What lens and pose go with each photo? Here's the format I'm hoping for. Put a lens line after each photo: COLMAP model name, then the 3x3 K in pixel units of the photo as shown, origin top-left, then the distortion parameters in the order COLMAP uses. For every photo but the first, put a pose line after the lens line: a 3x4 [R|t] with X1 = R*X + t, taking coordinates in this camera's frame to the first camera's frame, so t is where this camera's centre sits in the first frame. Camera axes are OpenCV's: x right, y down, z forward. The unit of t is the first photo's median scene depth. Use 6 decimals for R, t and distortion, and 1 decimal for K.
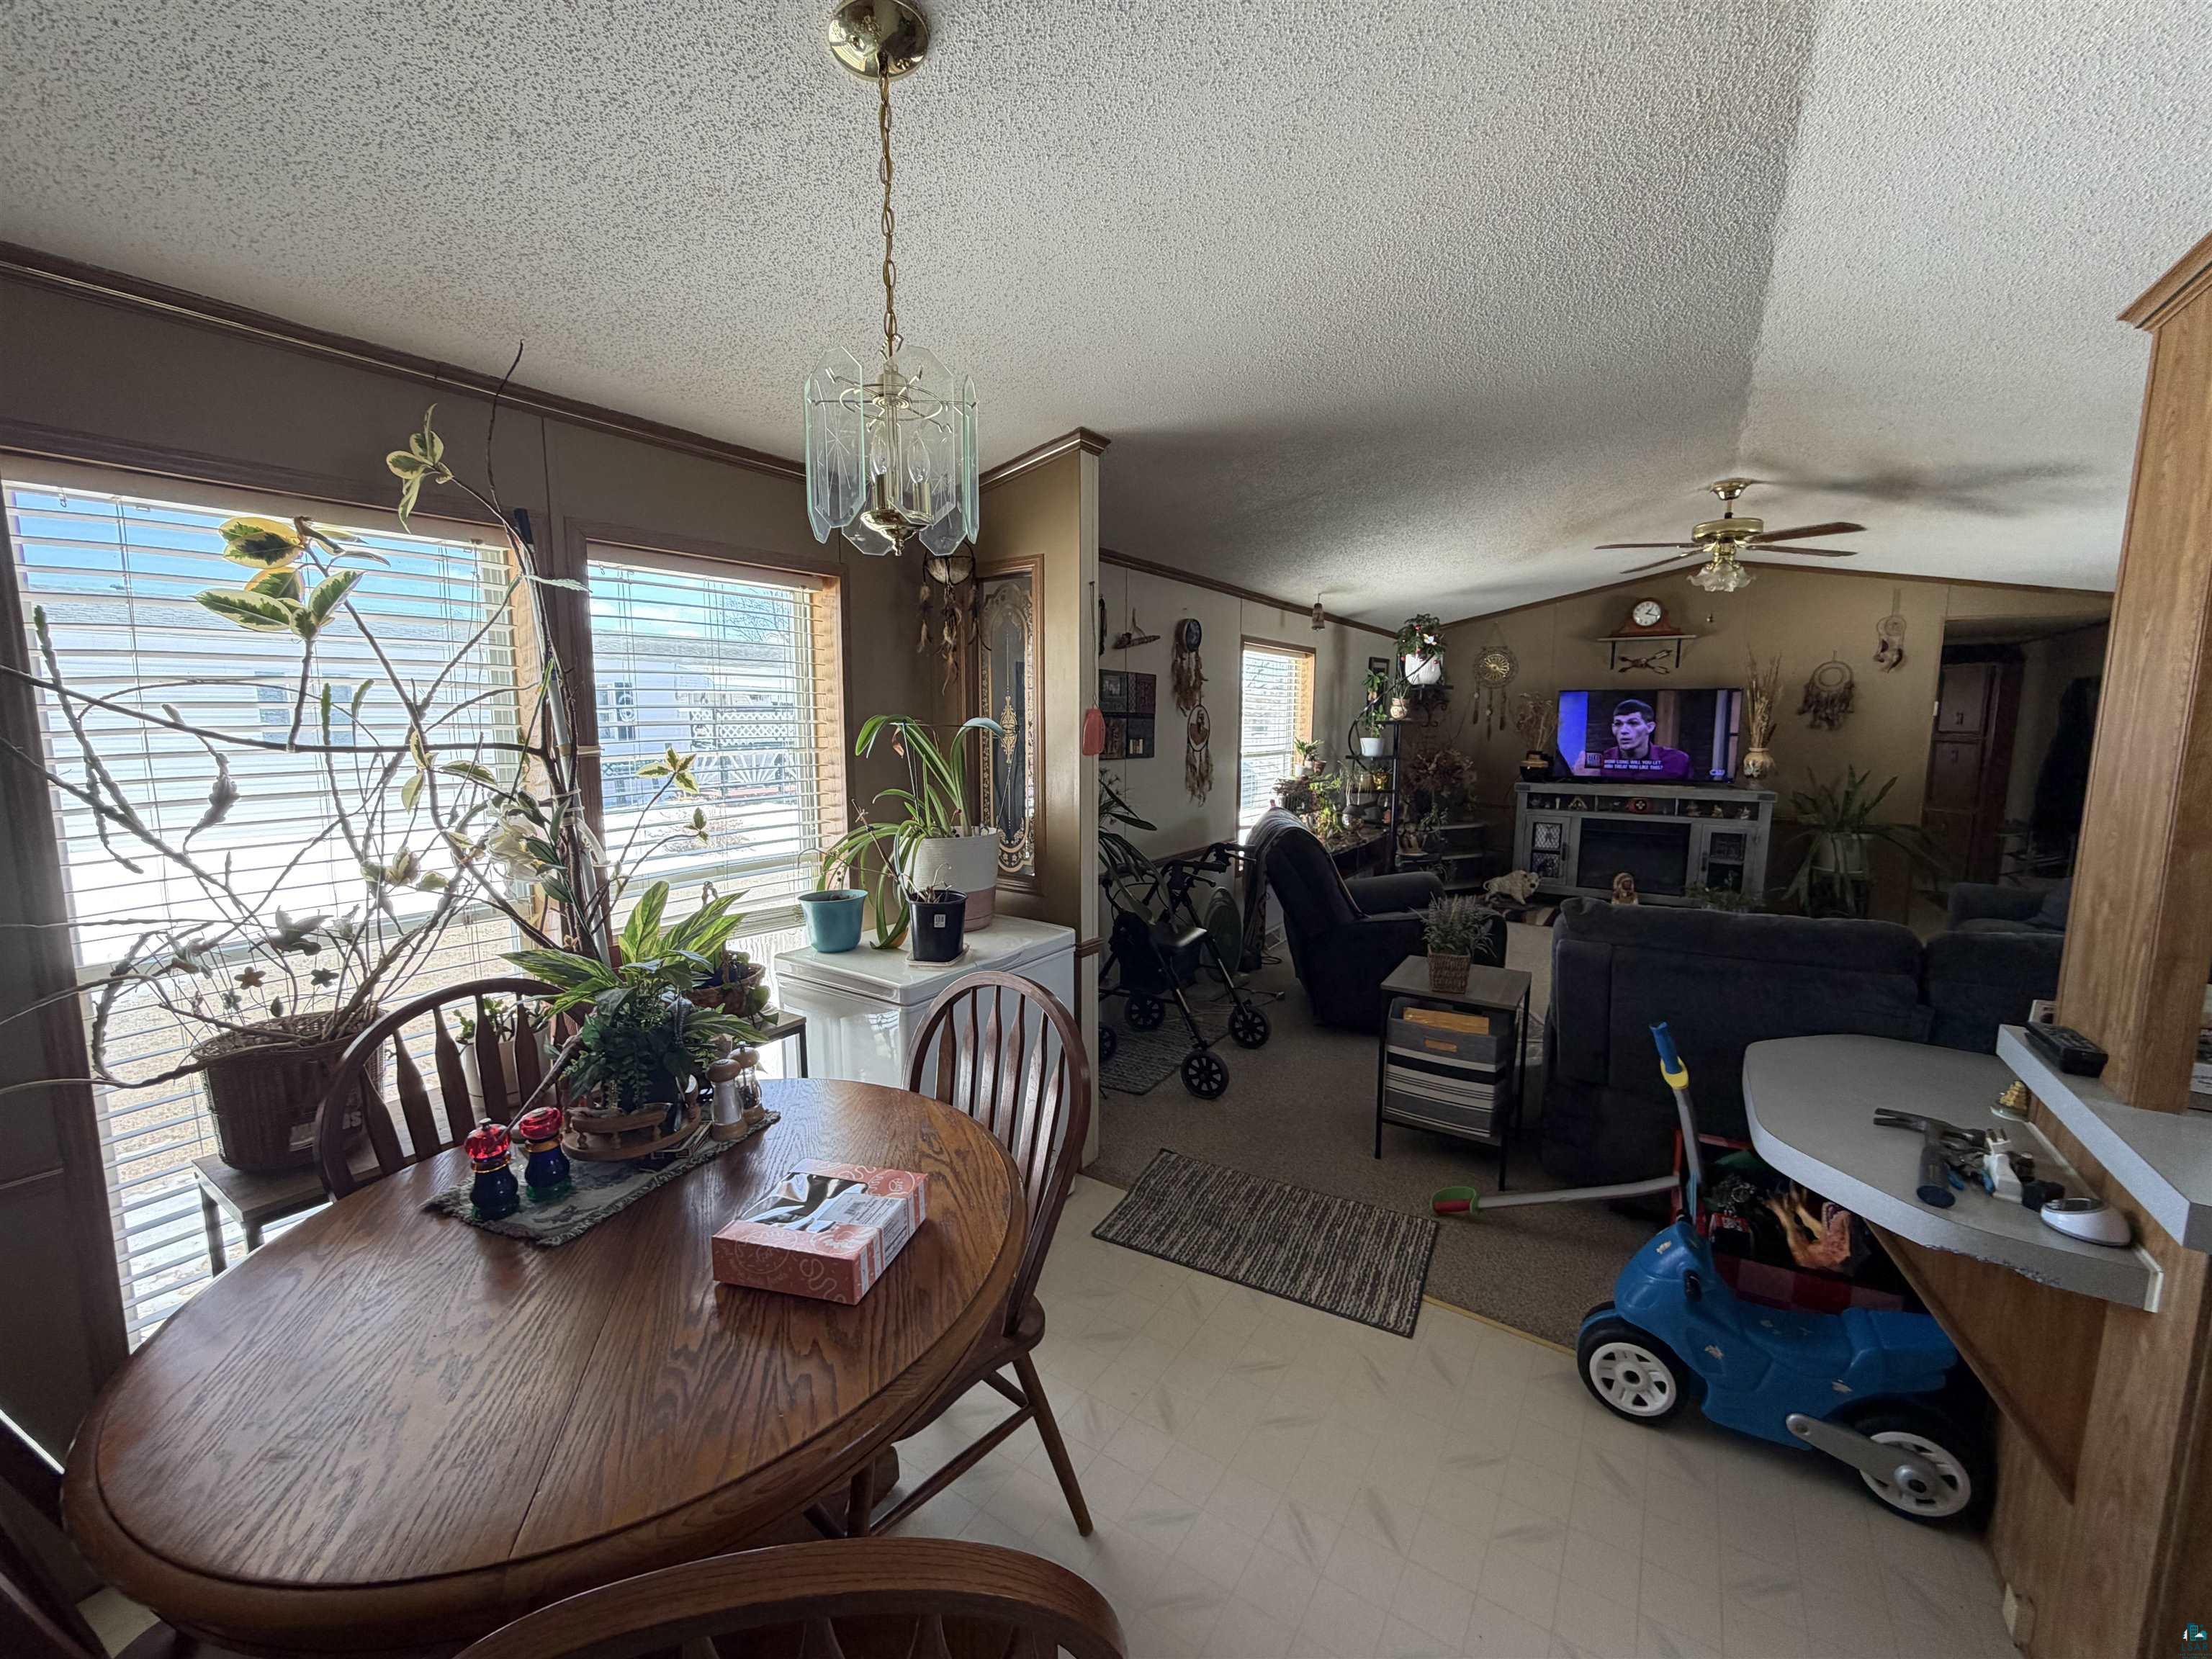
lens RADIAL K [[880.2, 0, 1100.6], [0, 880.2, 831.2], [0, 0, 1]] dist [0.002305, -0.000557]
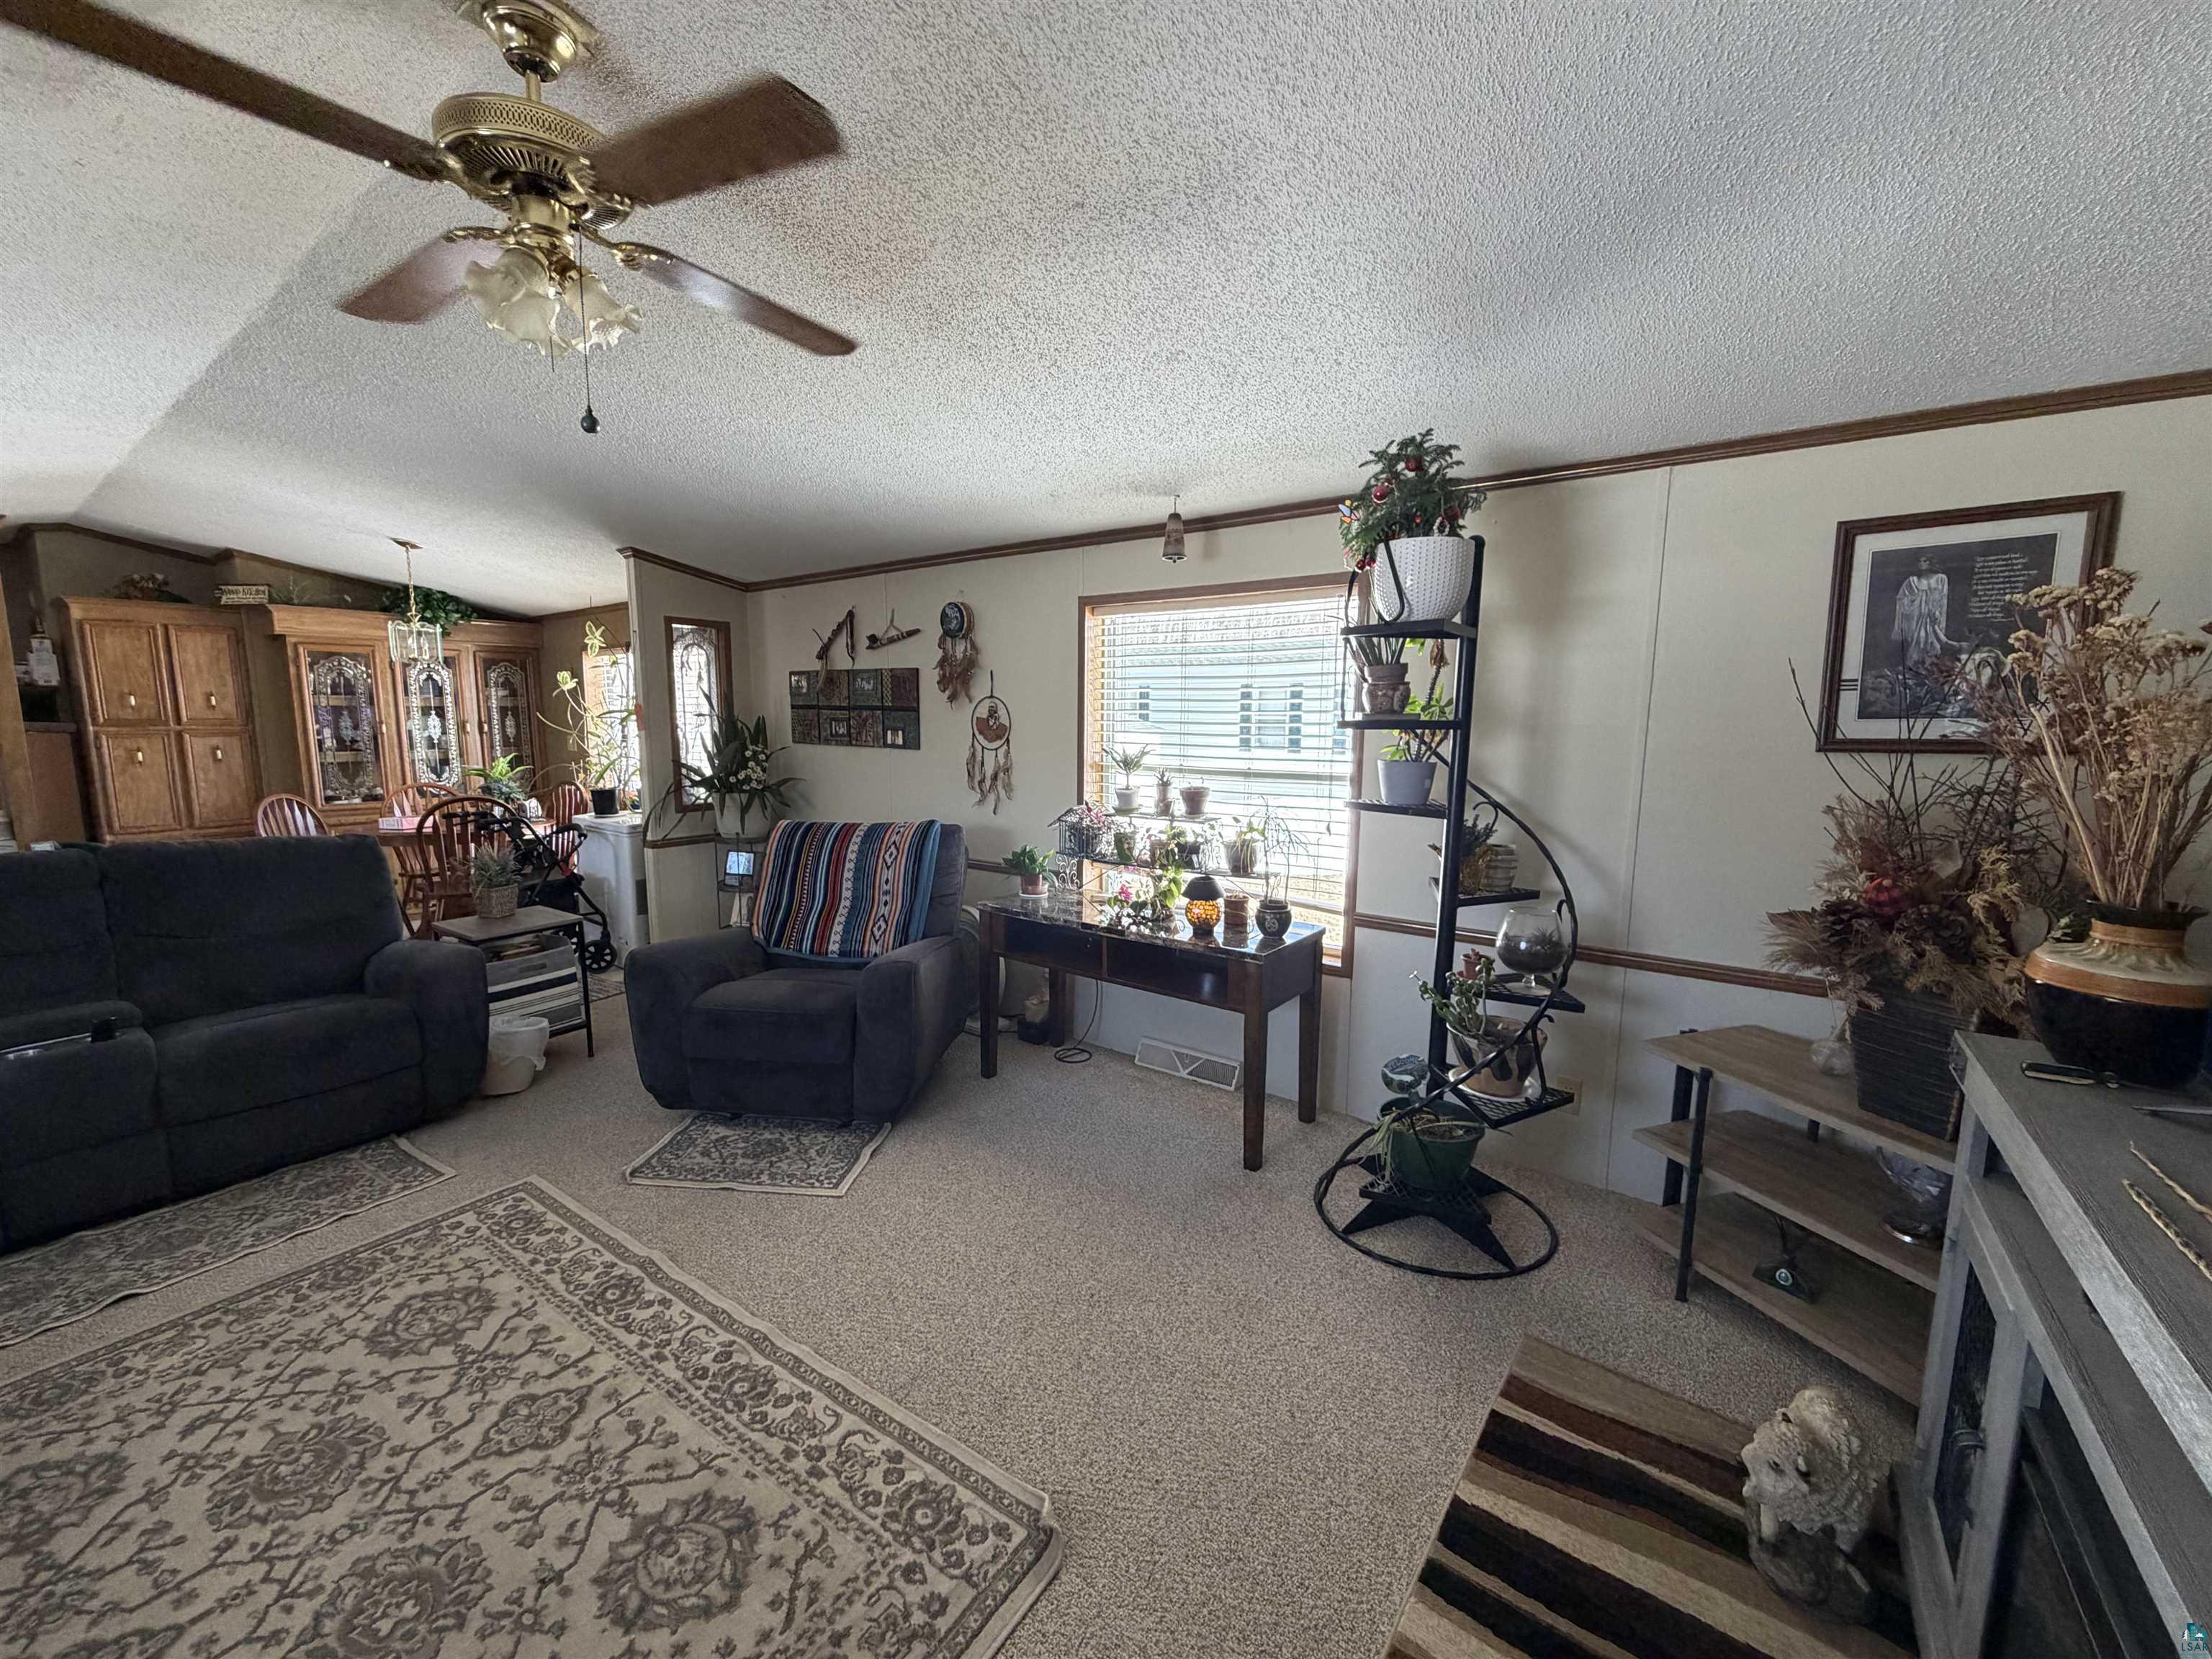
lens RADIAL K [[883.6, 0, 1097.4], [0, 883.6, 831.2], [0, 0, 1]] dist [-0.000120, 0.000181]
pose [[-0.054019, 0.132216, -0.989748, 0.759833], [-0.133431, 0.981350, 0.138377, -0.114175], [0.989585, 0.139538, -0.035370, 0.893973]]
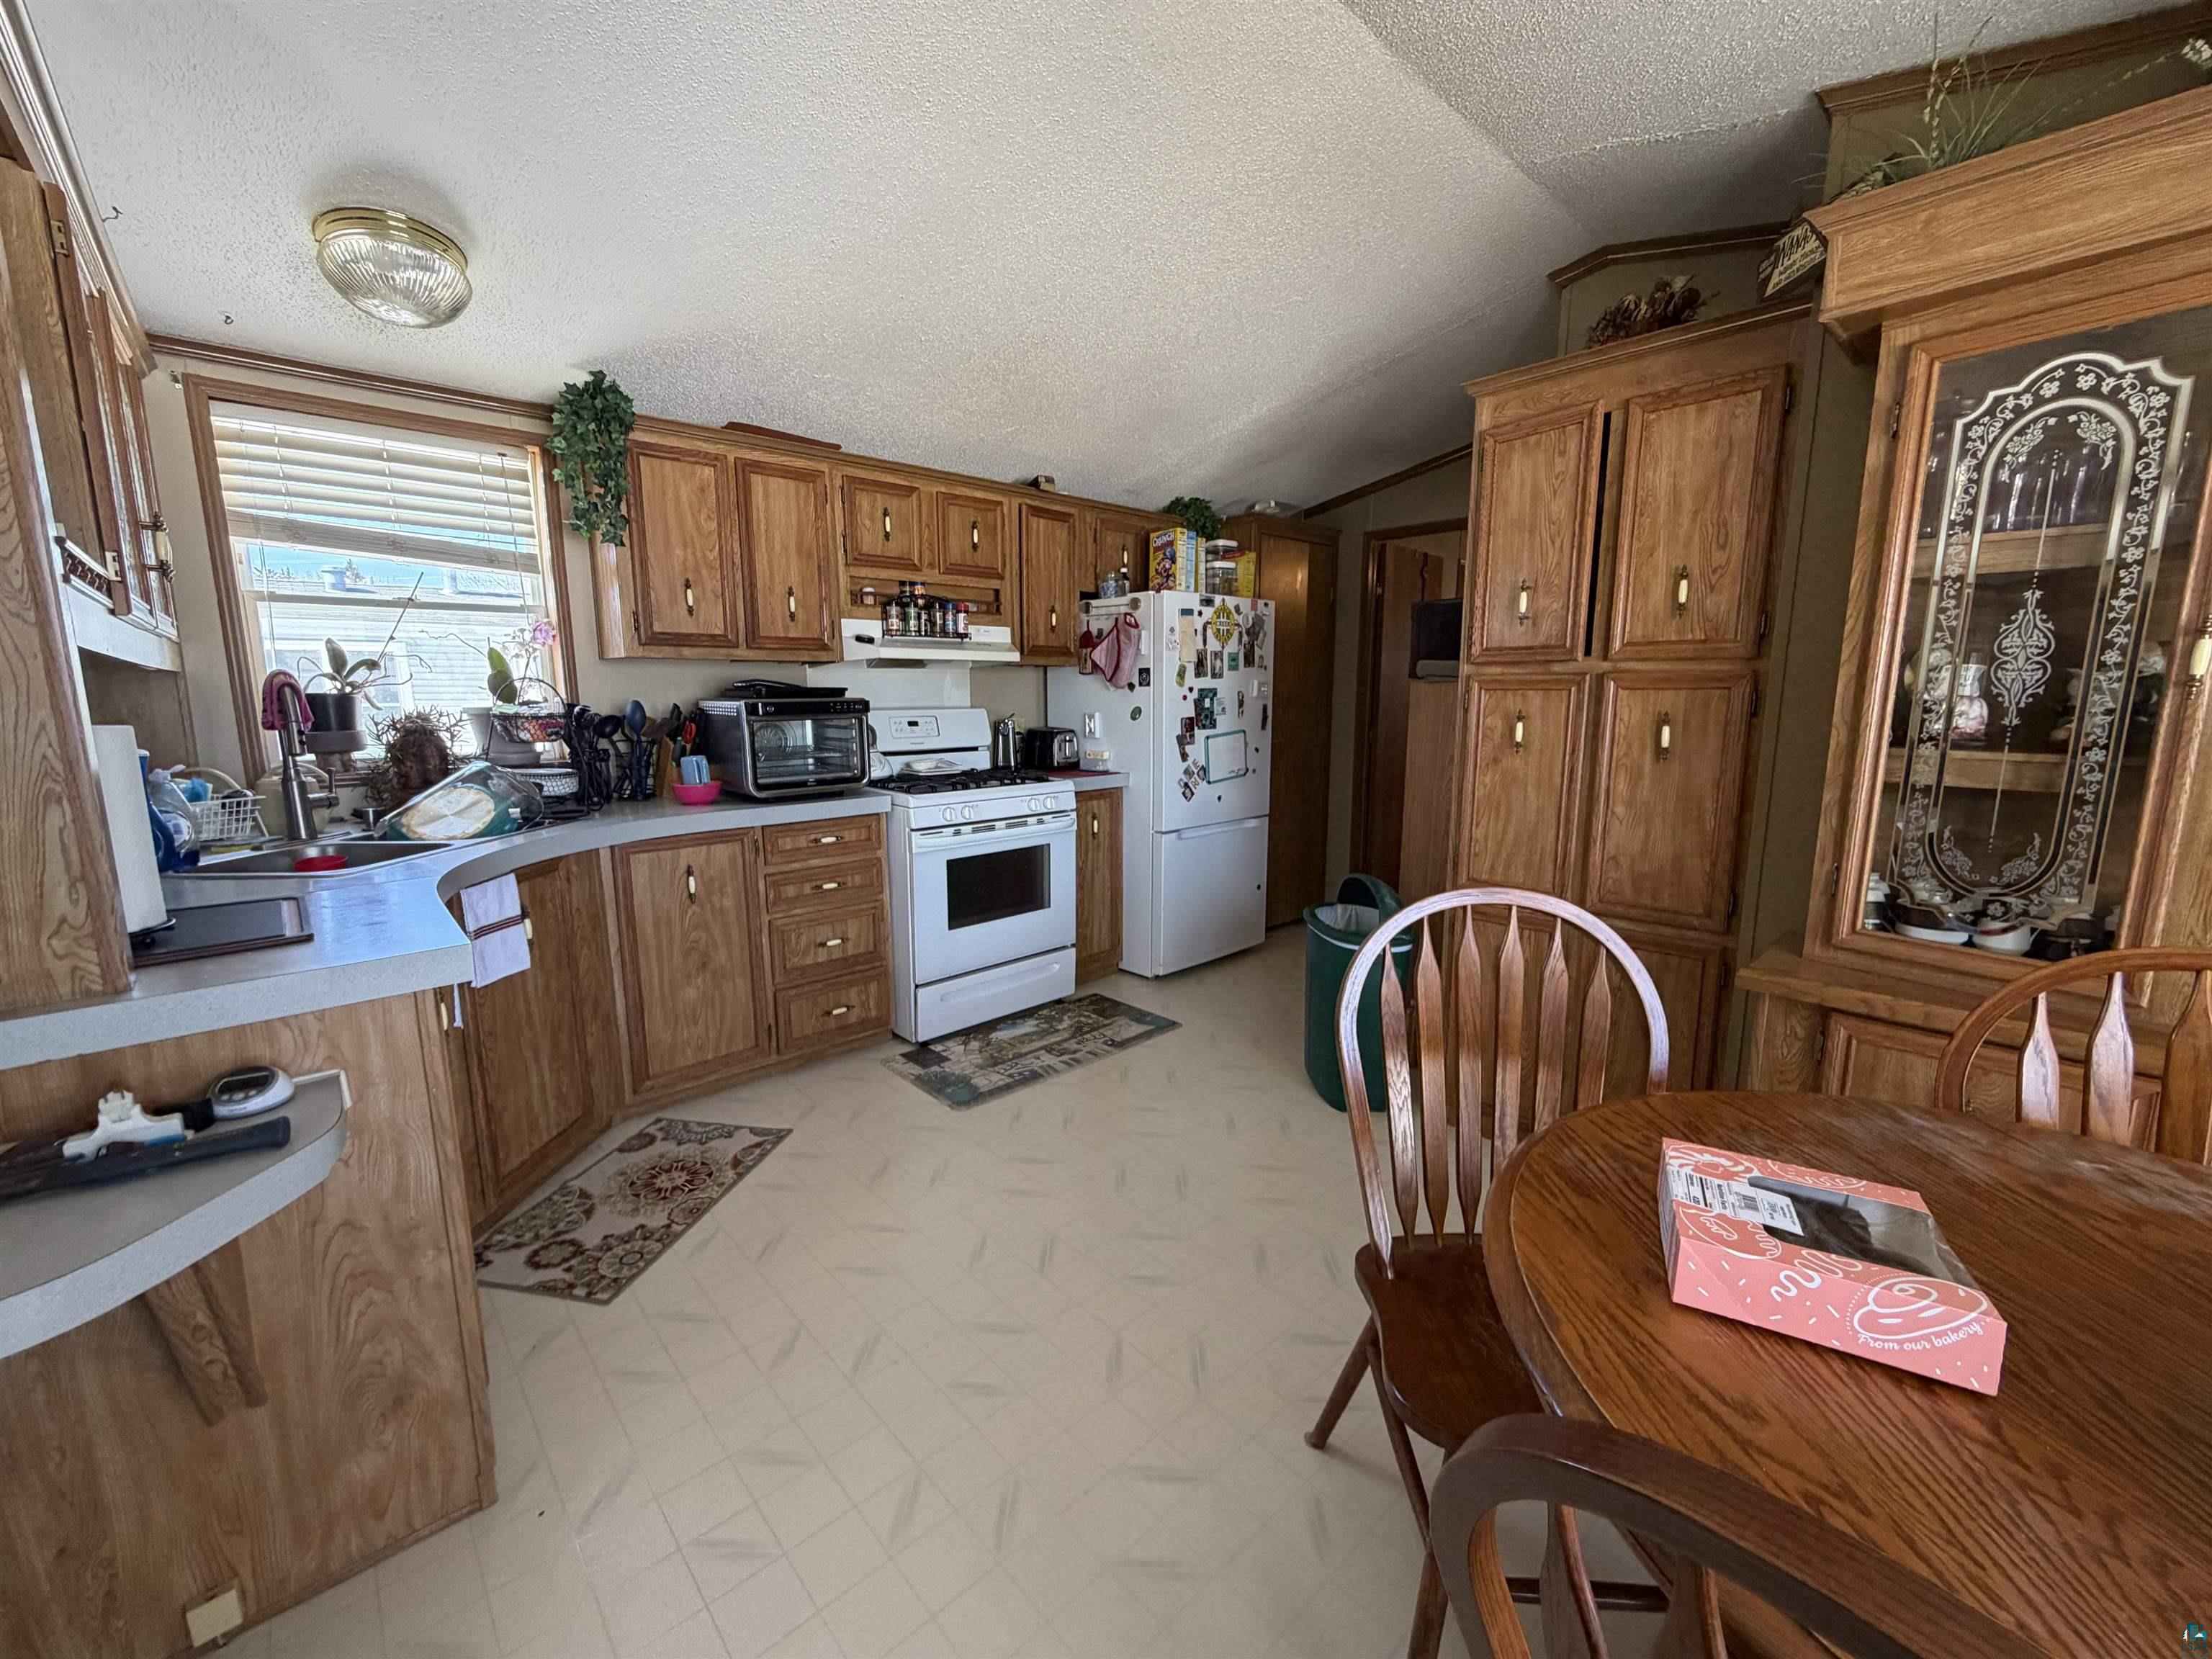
lens RADIAL K [[880.2, 0, 1100.6], [0, 880.2, 831.2], [0, 0, 1]] dist [0.002305, -0.000557]
pose [[-0.971737, -0.038301, 0.232937, 0.009932], [0.030195, 0.958478, 0.283562, -0.010852], [-0.234126, 0.282582, -0.930233, 0.319899]]
